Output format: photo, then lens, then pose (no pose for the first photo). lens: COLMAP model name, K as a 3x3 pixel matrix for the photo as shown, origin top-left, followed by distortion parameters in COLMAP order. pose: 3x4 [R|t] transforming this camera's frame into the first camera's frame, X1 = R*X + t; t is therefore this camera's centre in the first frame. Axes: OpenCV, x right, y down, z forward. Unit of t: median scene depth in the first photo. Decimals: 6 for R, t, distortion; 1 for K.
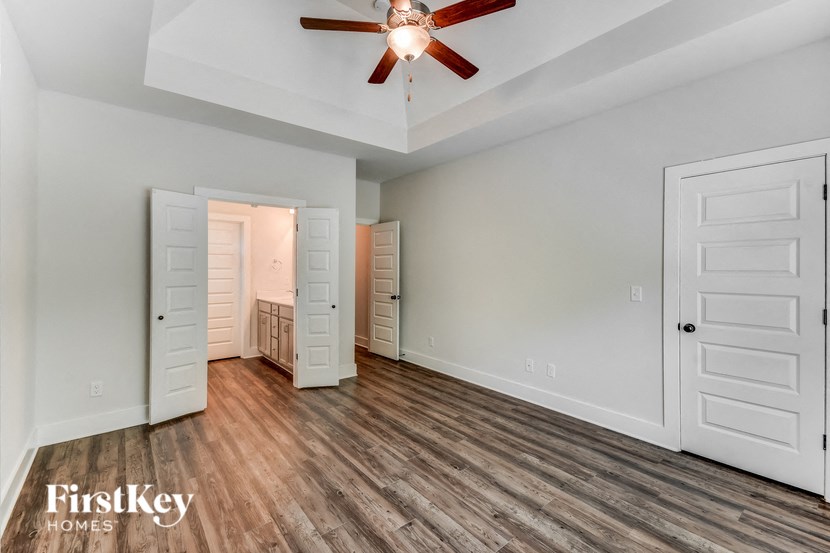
lens RADIAL K [[377.7, 0, 423.4], [0, 377.7, 278.4], [0, 0, 1]] dist [-0.009608, -0.000563]
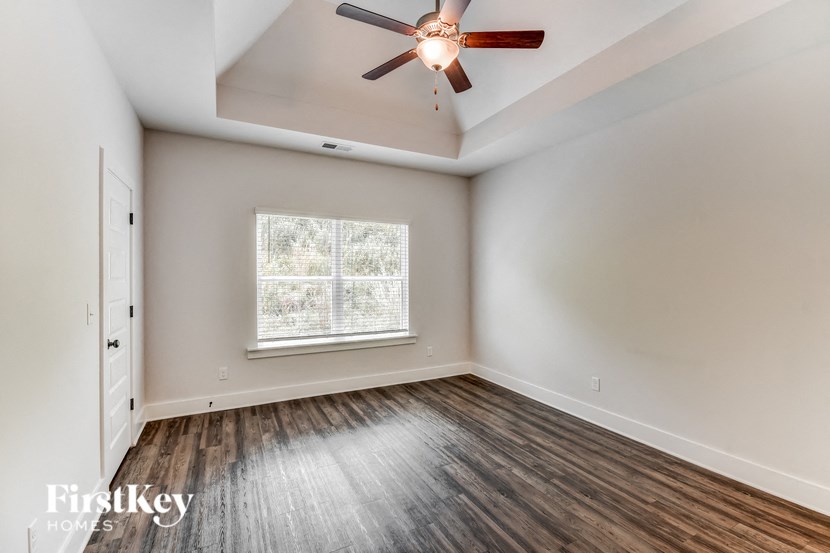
lens RADIAL K [[377.7, 0, 423.4], [0, 377.7, 278.4], [0, 0, 1]] dist [-0.009608, -0.000563]
pose [[-0.980770, -0.006496, 0.195059, -0.202993], [0.000039, 0.999439, 0.033479, -0.054991], [-0.195167, 0.032843, -0.980220, 2.011594]]
